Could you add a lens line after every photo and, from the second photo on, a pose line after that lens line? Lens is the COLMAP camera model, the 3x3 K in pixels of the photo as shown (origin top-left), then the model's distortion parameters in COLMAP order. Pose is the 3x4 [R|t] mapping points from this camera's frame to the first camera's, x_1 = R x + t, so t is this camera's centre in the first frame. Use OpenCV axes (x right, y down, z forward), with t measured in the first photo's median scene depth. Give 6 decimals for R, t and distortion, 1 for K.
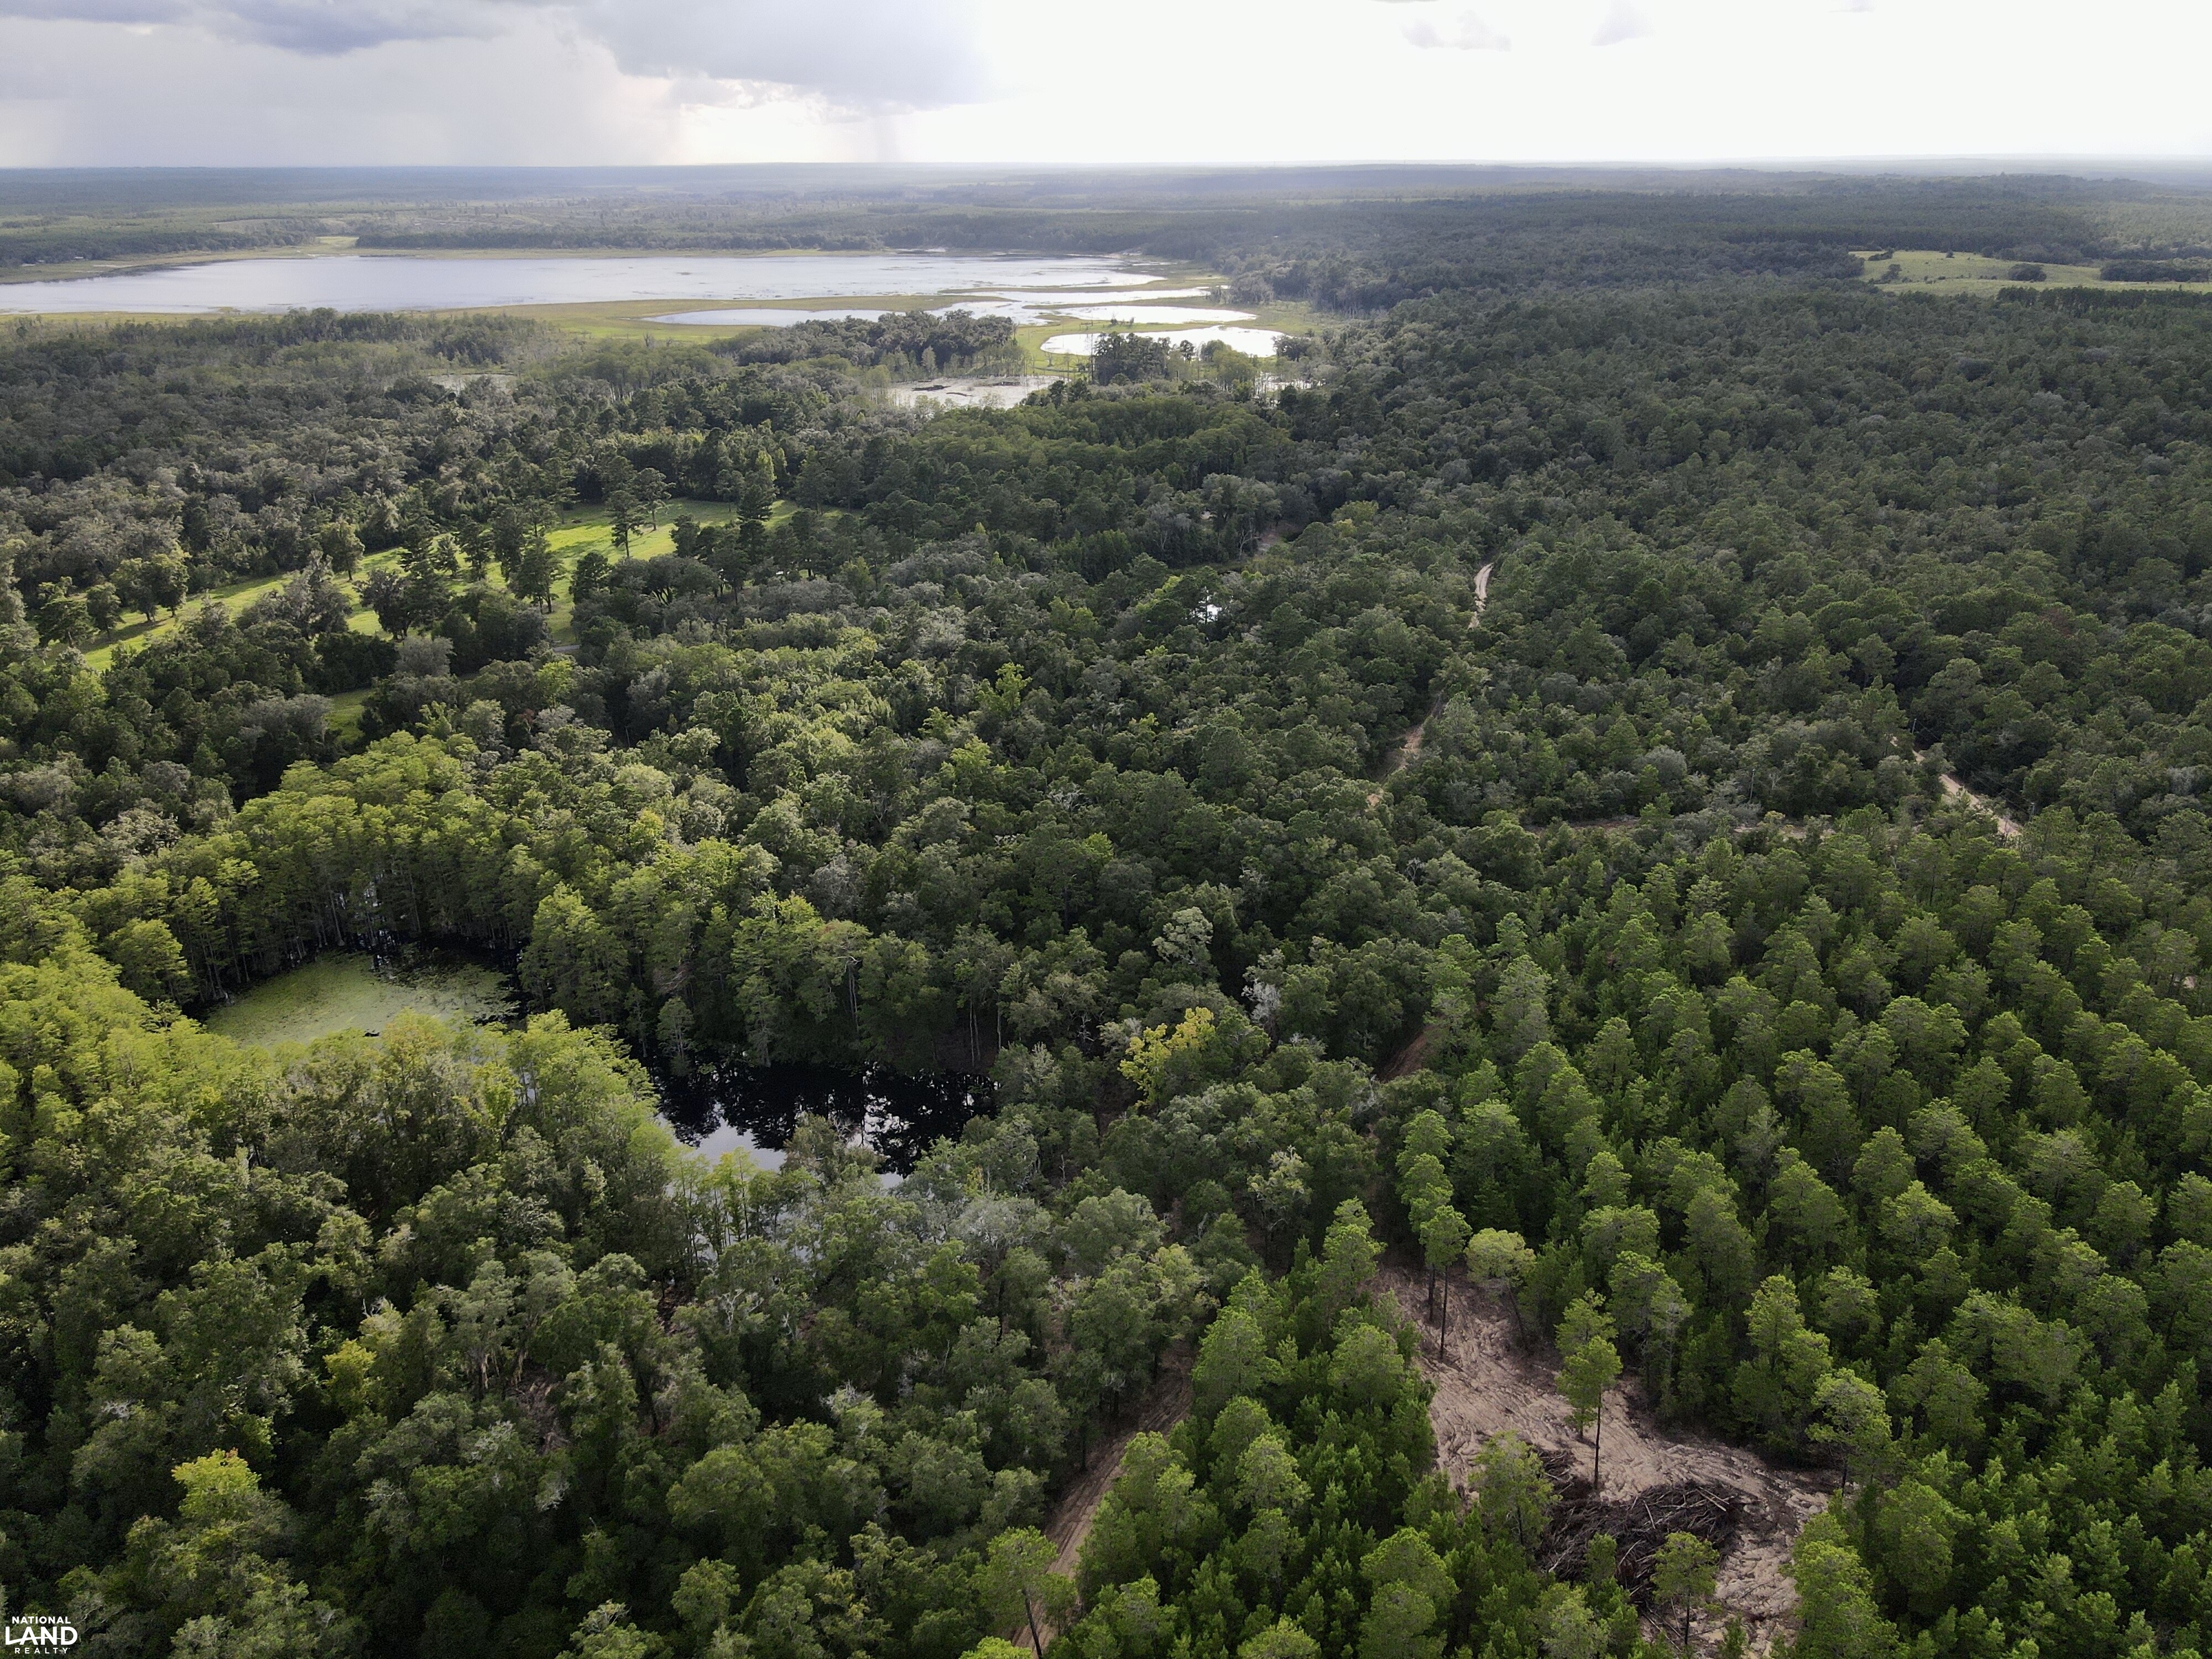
lens RADIAL K [[1623.3, 0, 1106.0], [0, 1623.3, 829.5], [0, 0, 1]] dist [0.005570, 0.003609]
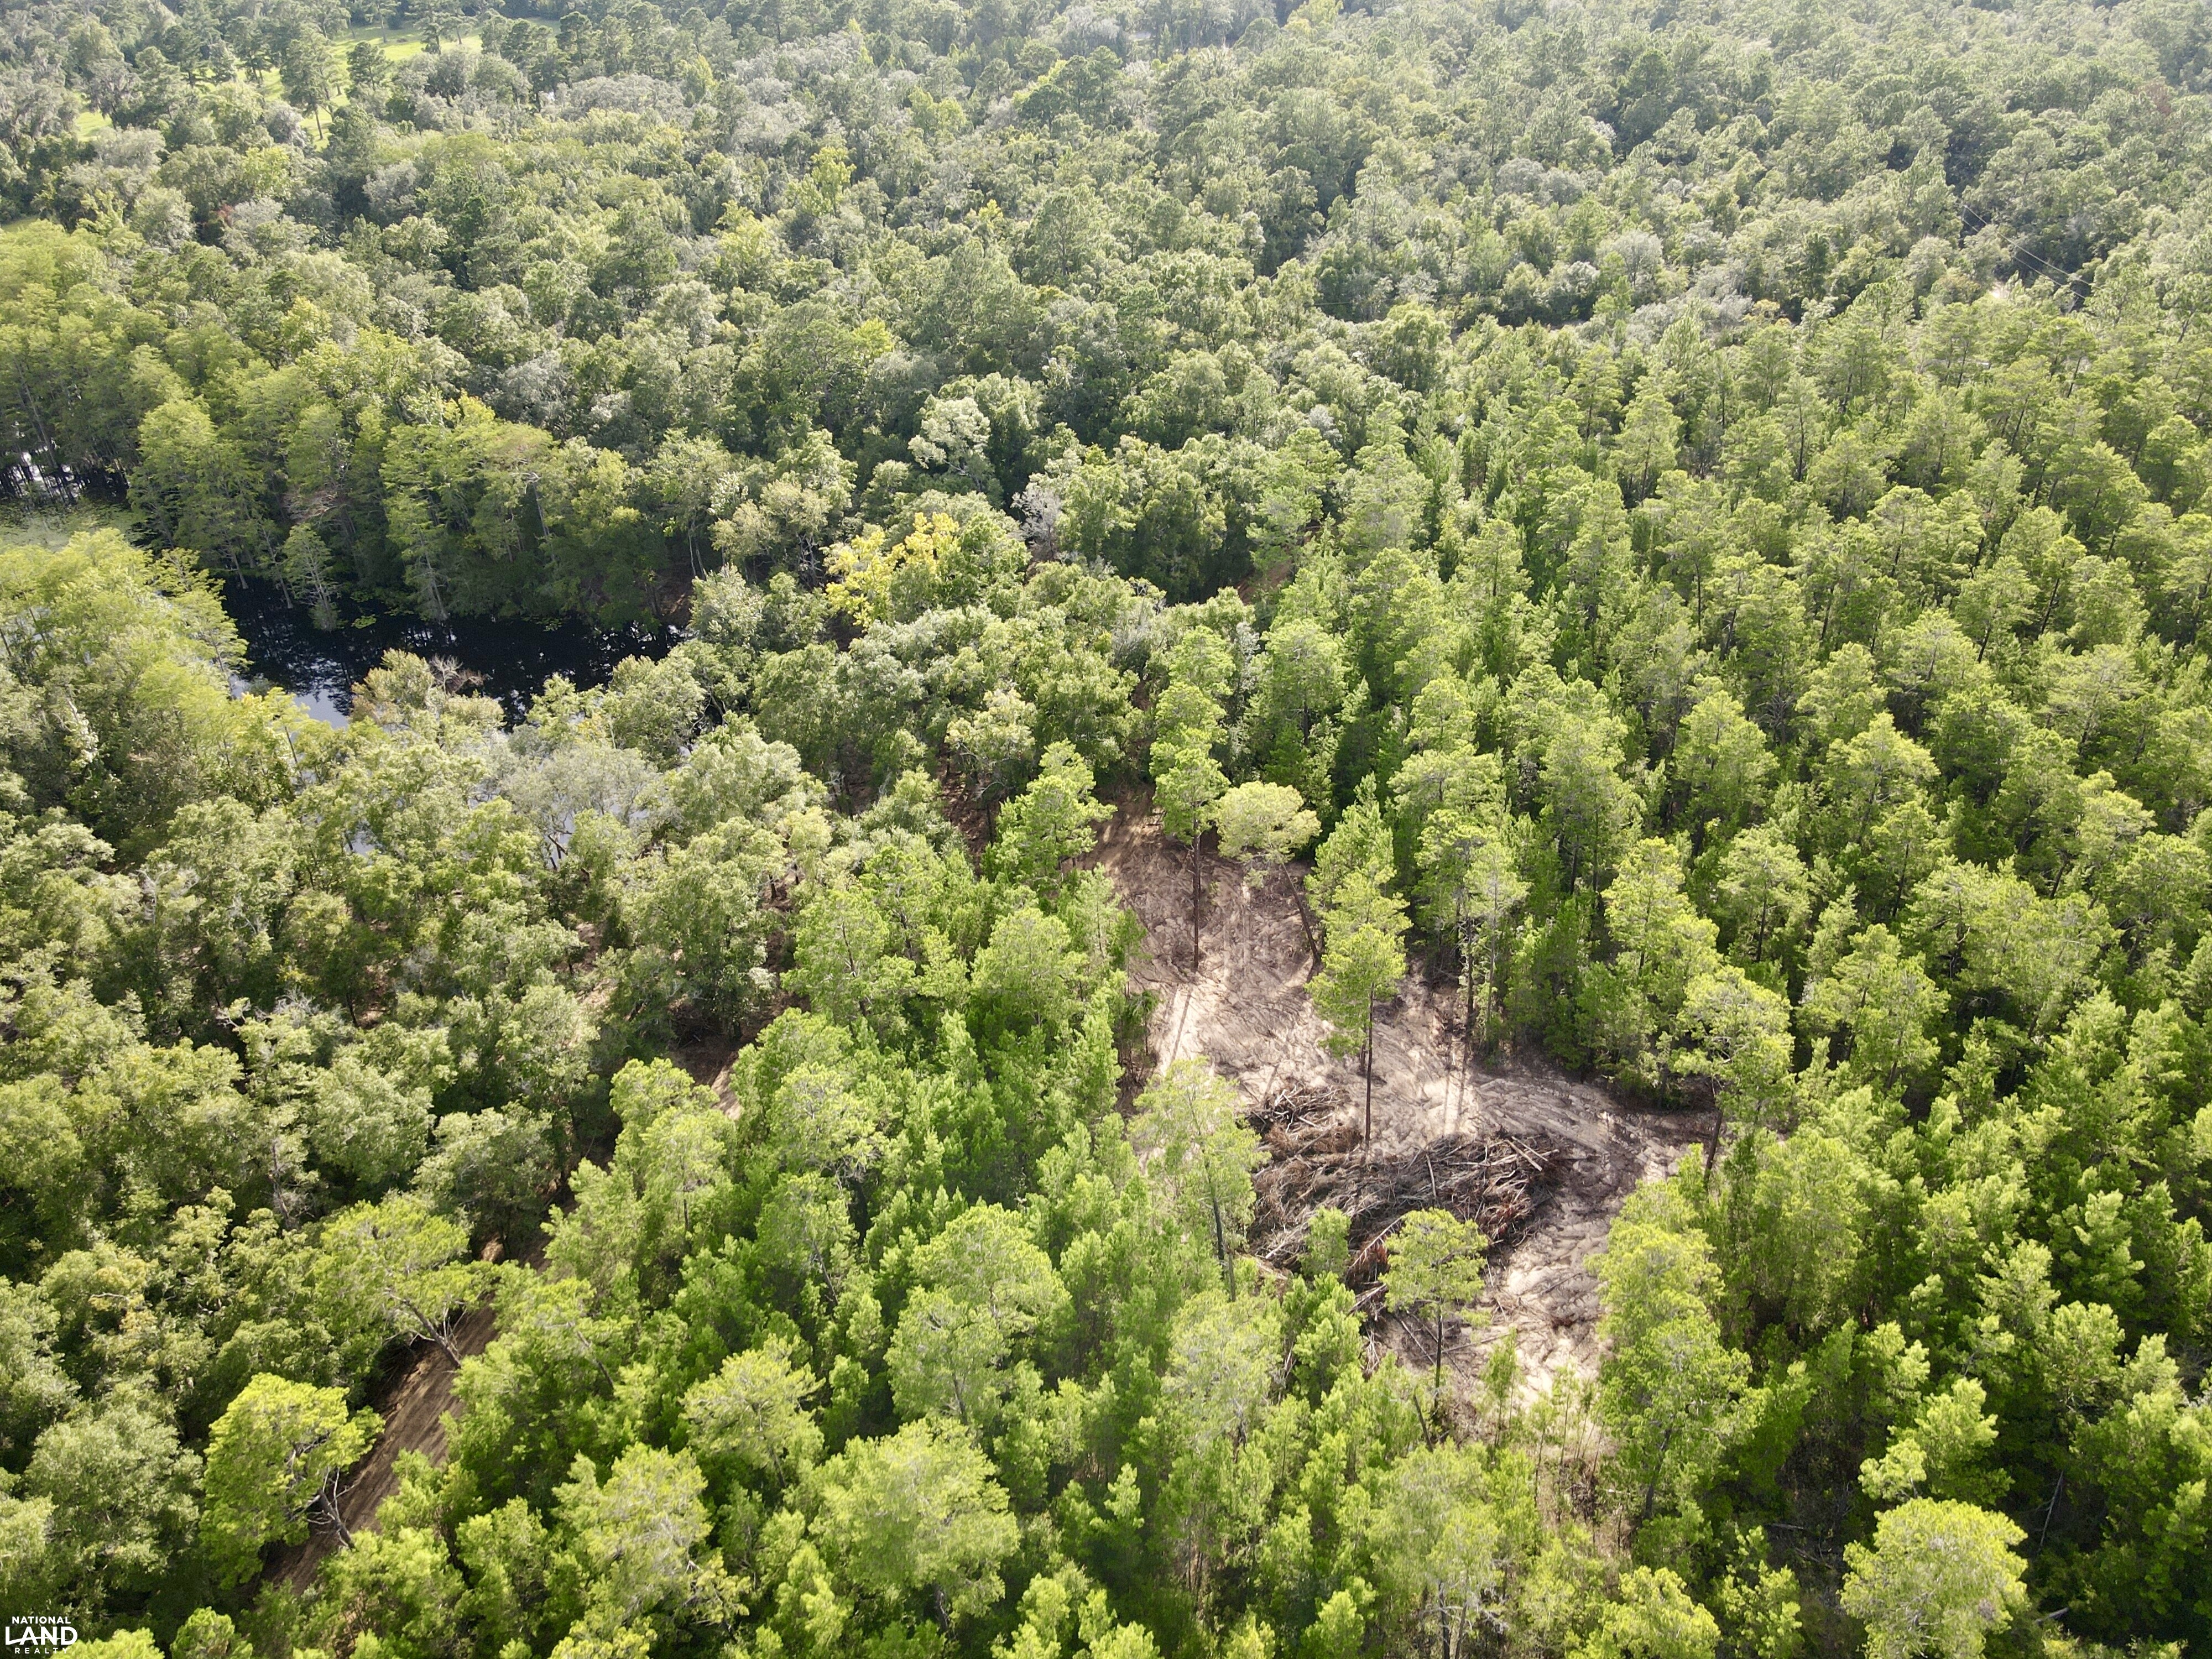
lens RADIAL K [[1681.6, 0, 1106.0], [0, 1681.6, 829.5], [0, 0, 1]] dist [0.009701, 0.007824]
pose [[0.999971, 0.003262, 0.006926, 0.151835], [-0.004650, 0.977496, 0.210904, 0.104794], [-0.006082, -0.210930, 0.977482, 0.272332]]
